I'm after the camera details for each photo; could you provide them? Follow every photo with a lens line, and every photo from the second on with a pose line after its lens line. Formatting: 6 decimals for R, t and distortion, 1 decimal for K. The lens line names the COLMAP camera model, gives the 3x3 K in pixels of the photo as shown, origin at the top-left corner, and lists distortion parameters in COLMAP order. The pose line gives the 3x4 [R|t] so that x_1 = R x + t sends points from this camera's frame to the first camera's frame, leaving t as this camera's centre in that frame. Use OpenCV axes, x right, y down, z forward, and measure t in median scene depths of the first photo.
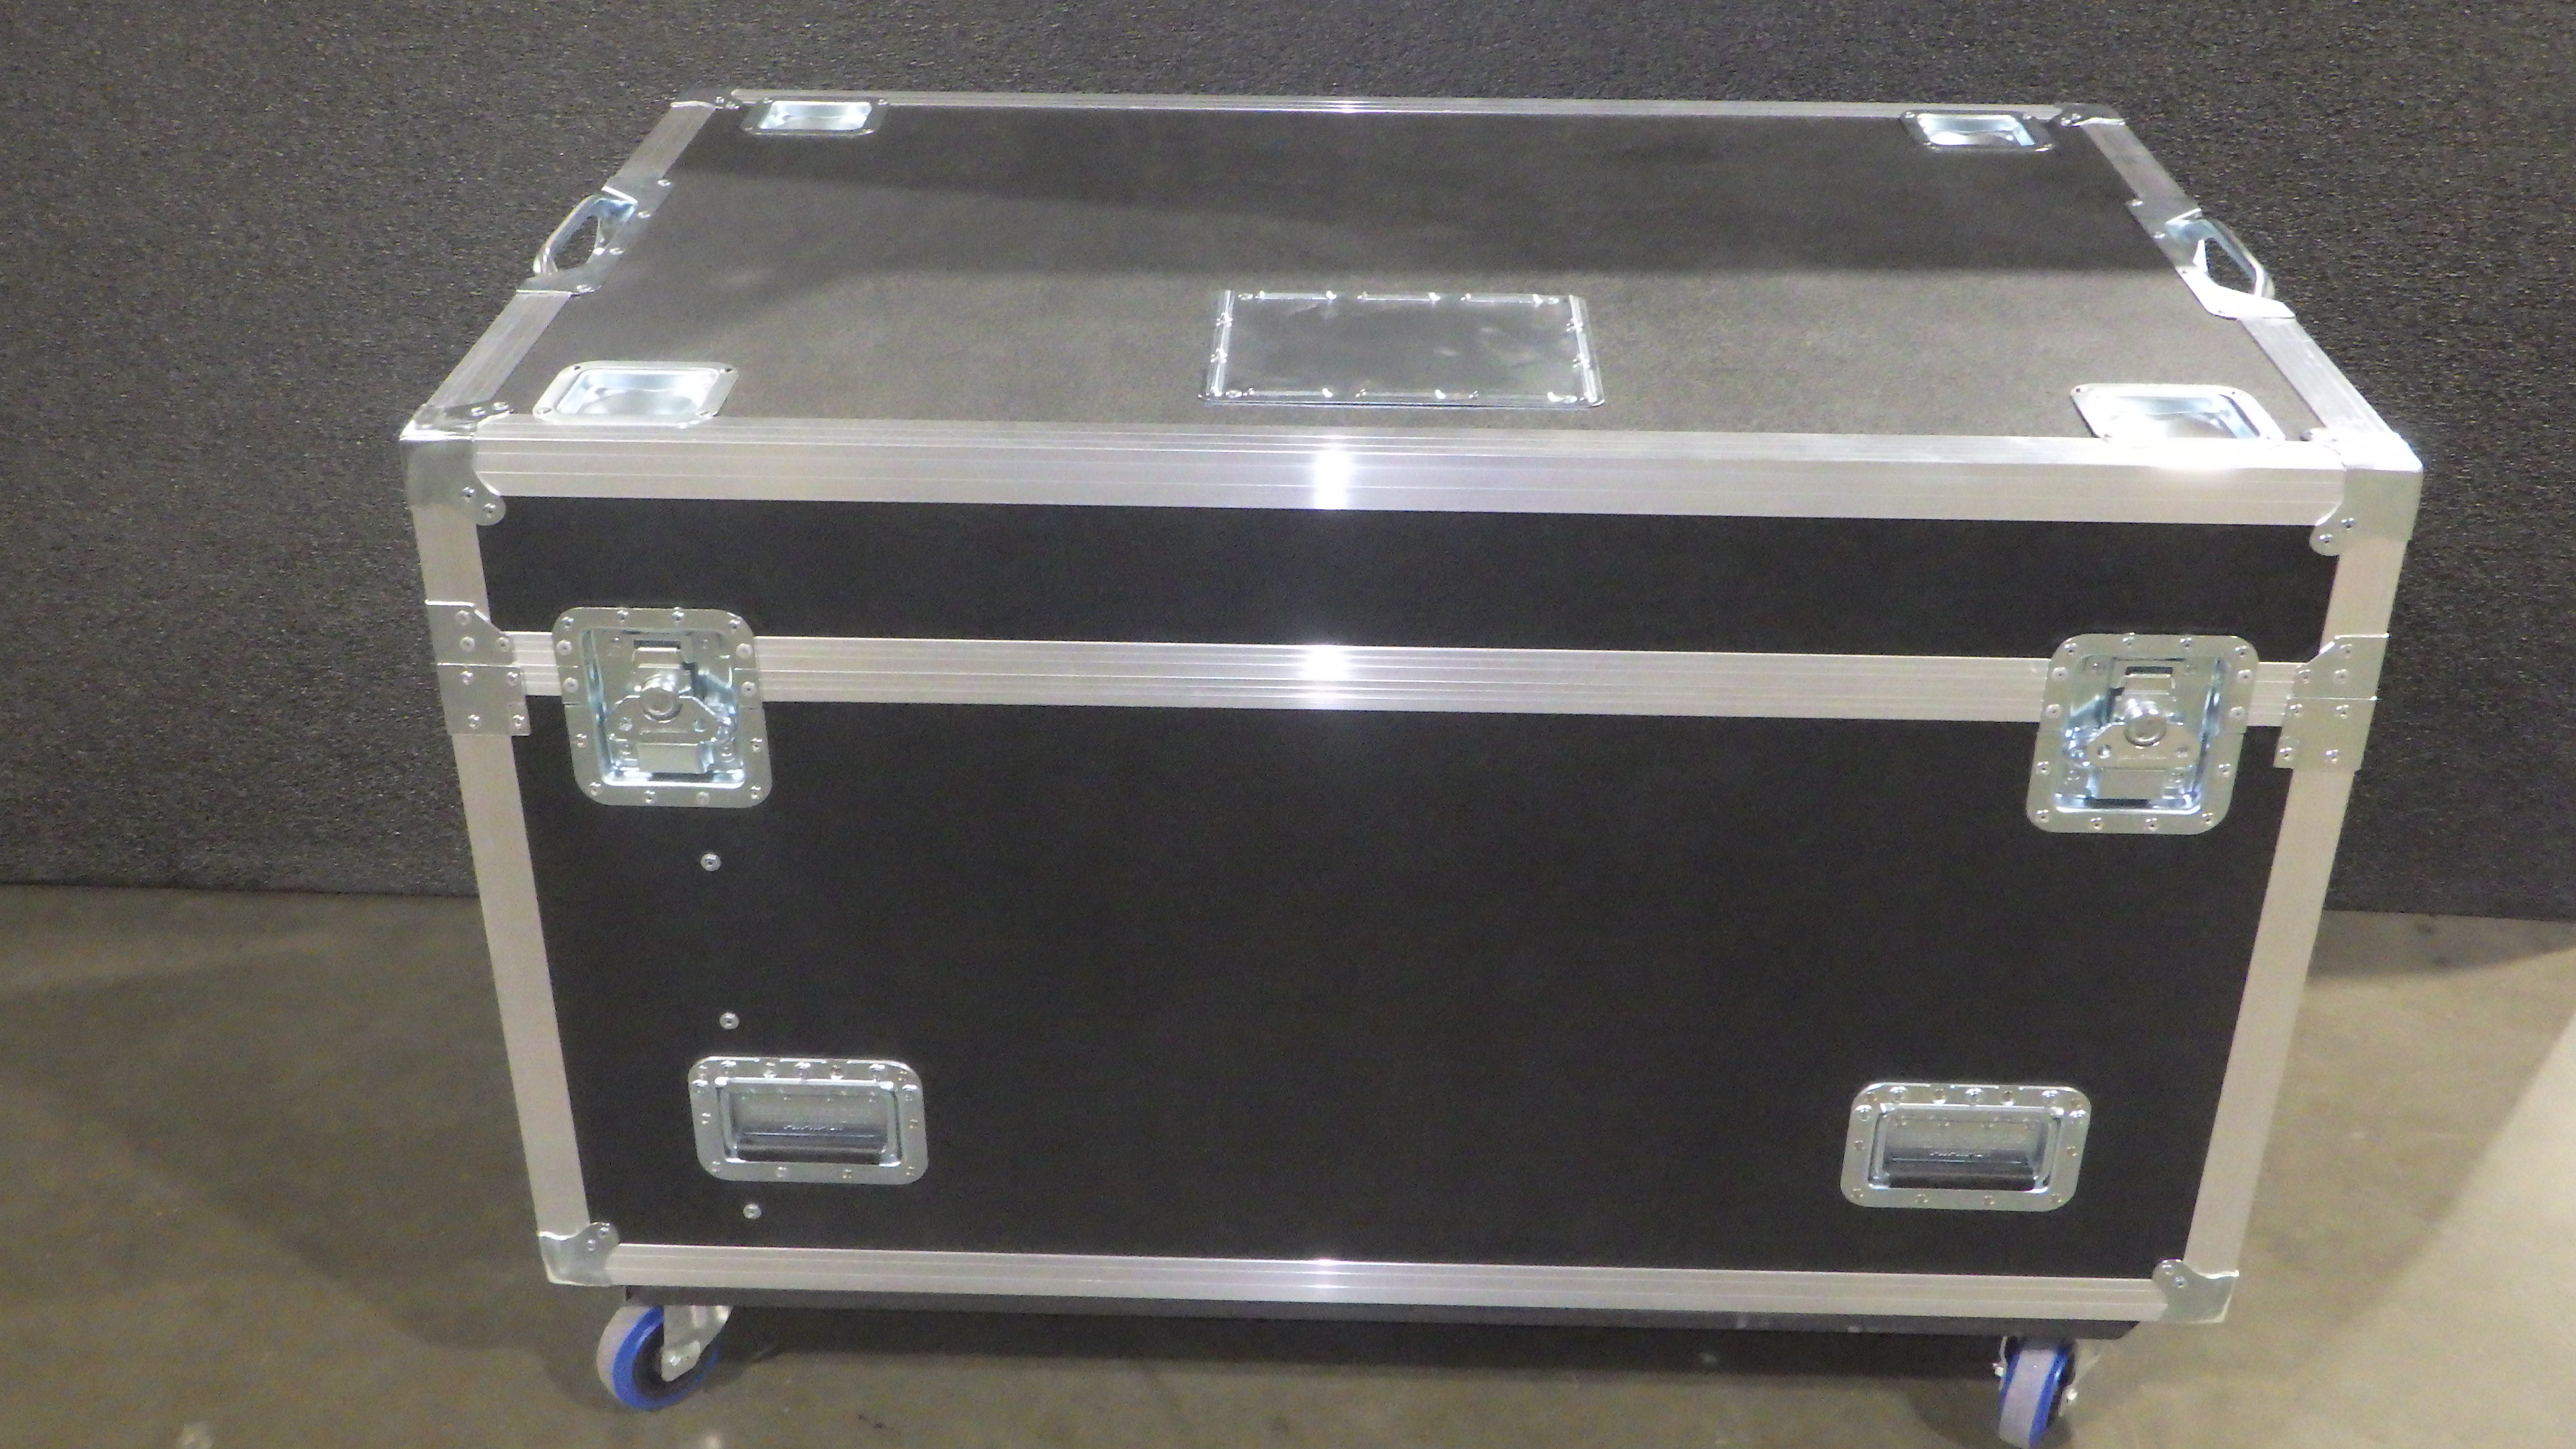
lens RADIAL K [[2567.1, 0, 1291.6], [0, 2567.1, 671.4], [0, 0, 1]] dist [0.003156, 0.002035]
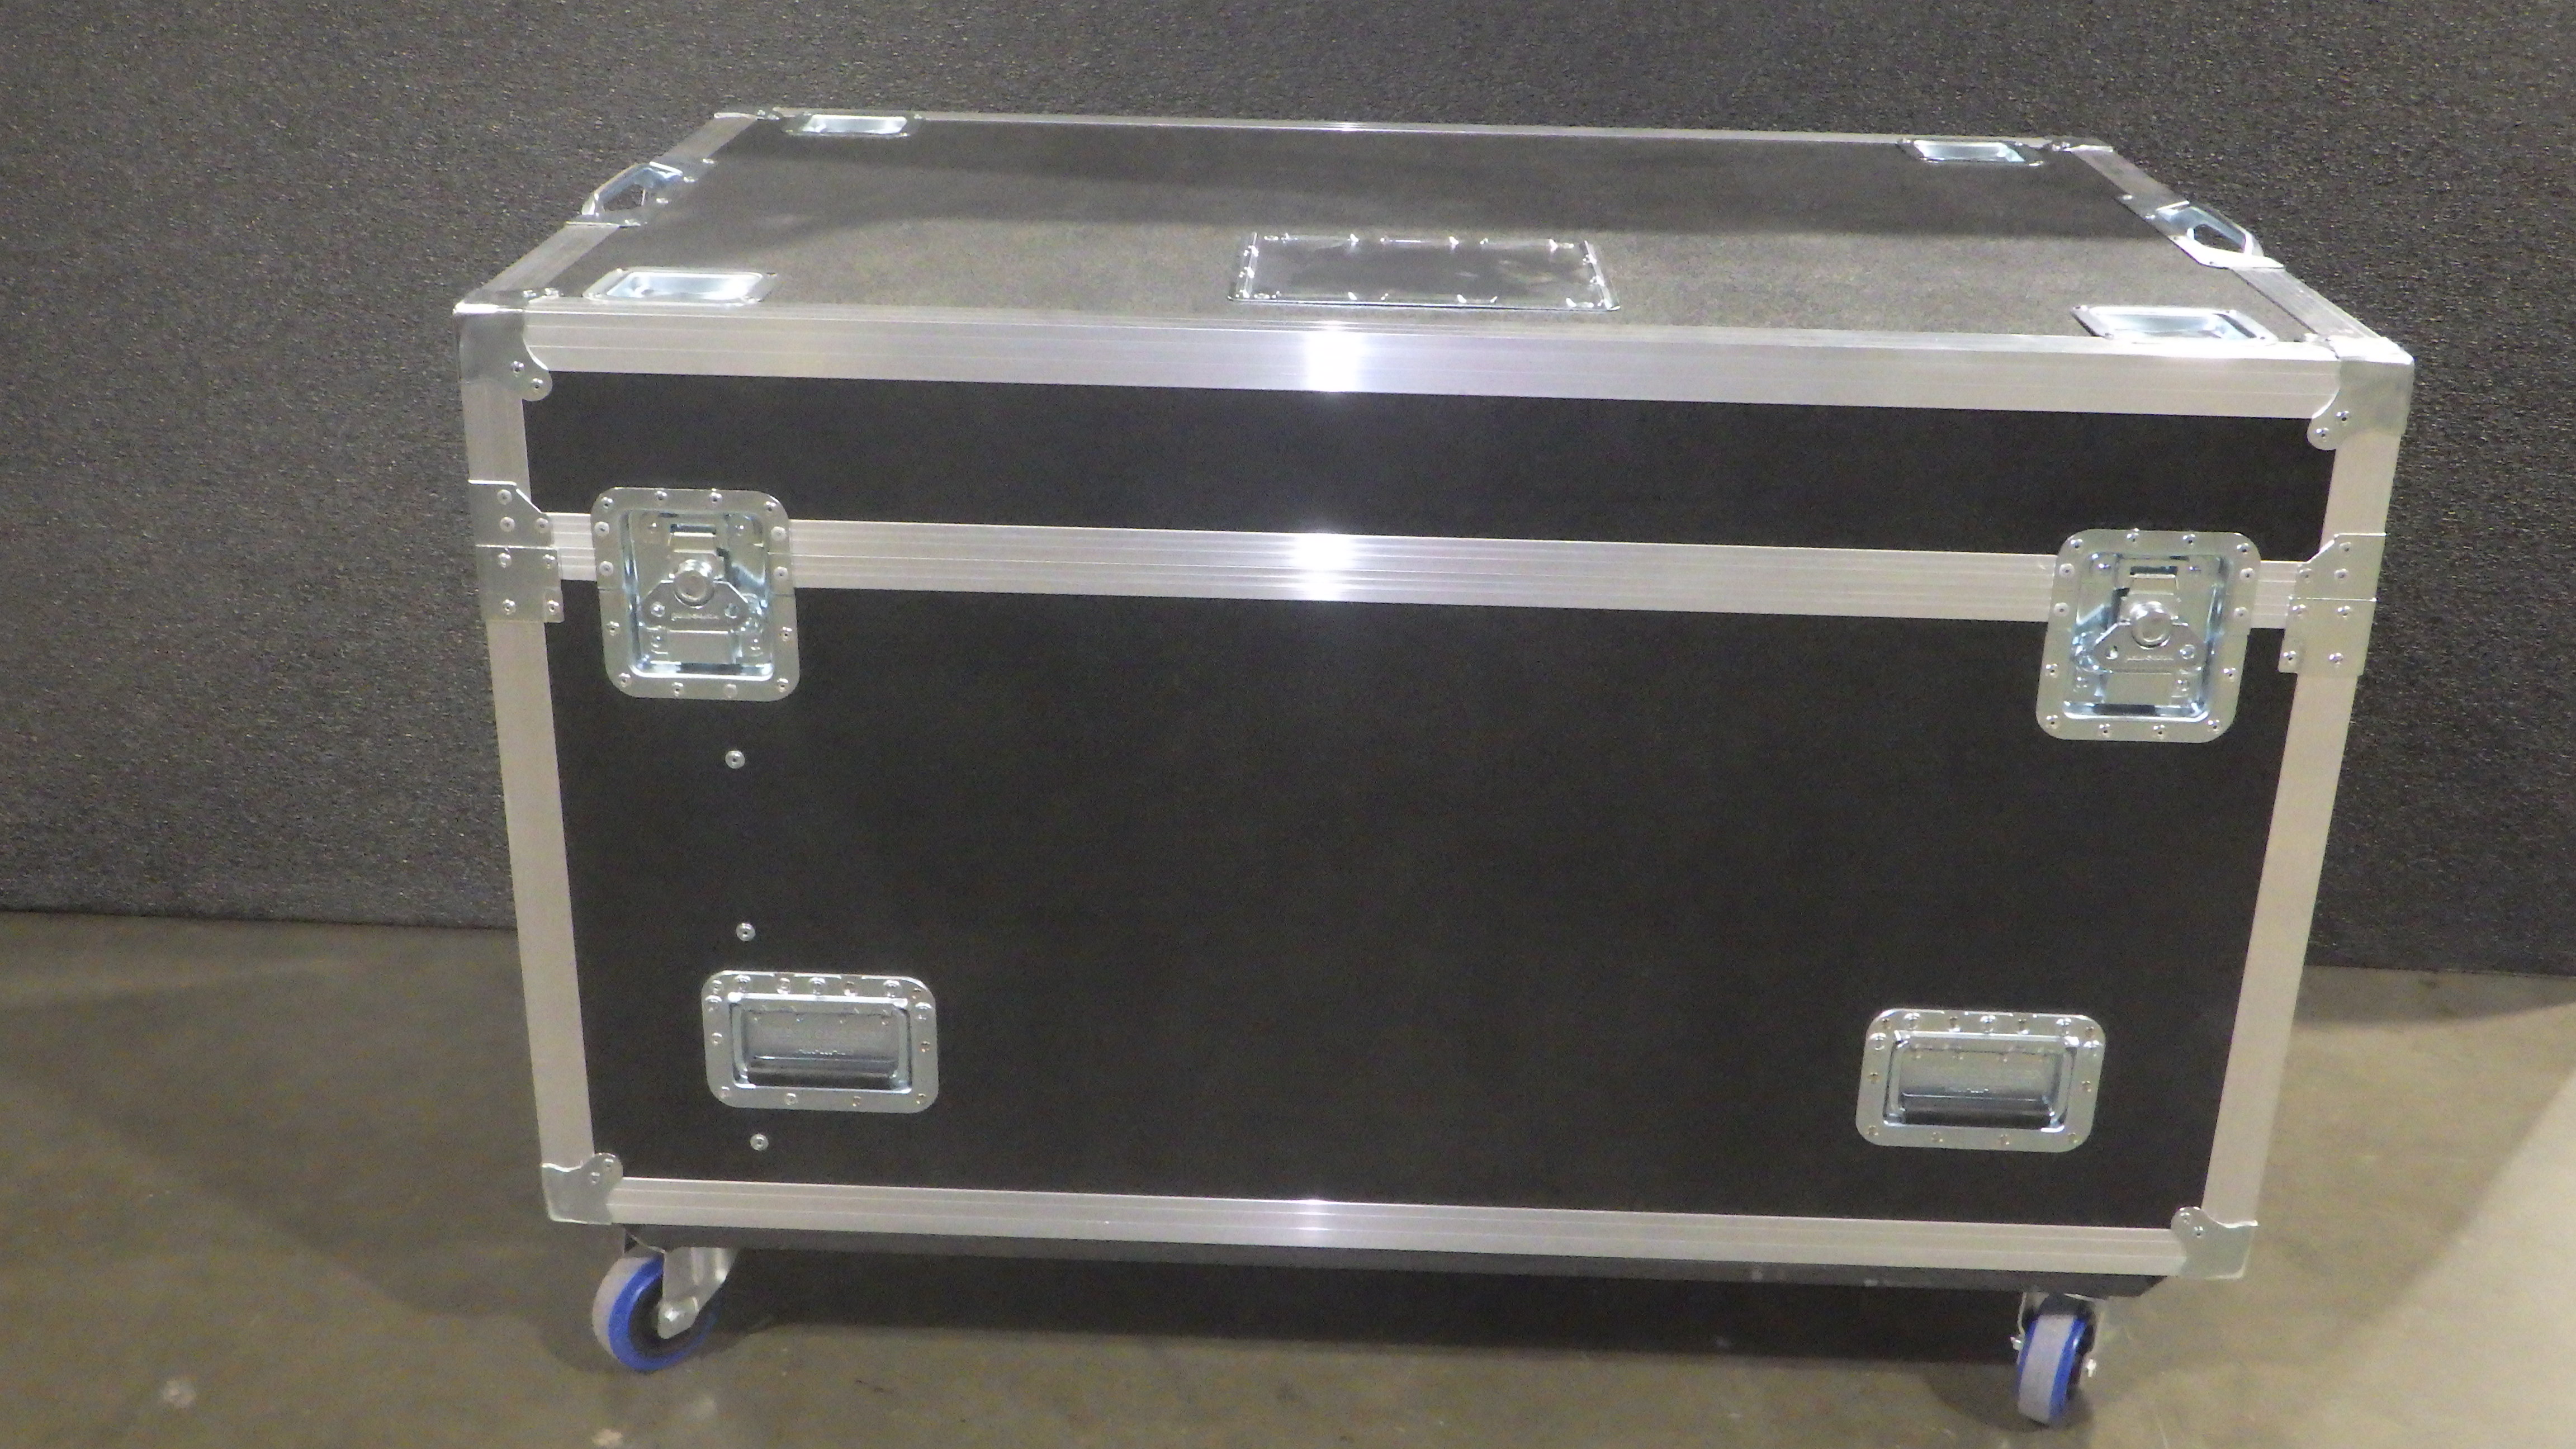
lens RADIAL K [[2568.9, 0, 1288.0], [0, 2568.9, 724.5], [0, 0, 1]] dist [0.008777, -0.008734]
pose [[0.999886, 0.014299, 0.004885, -0.013385], [-0.013633, 0.993101, -0.116463, 0.167848], [-0.006517, 0.116383, 0.993183, -0.006456]]
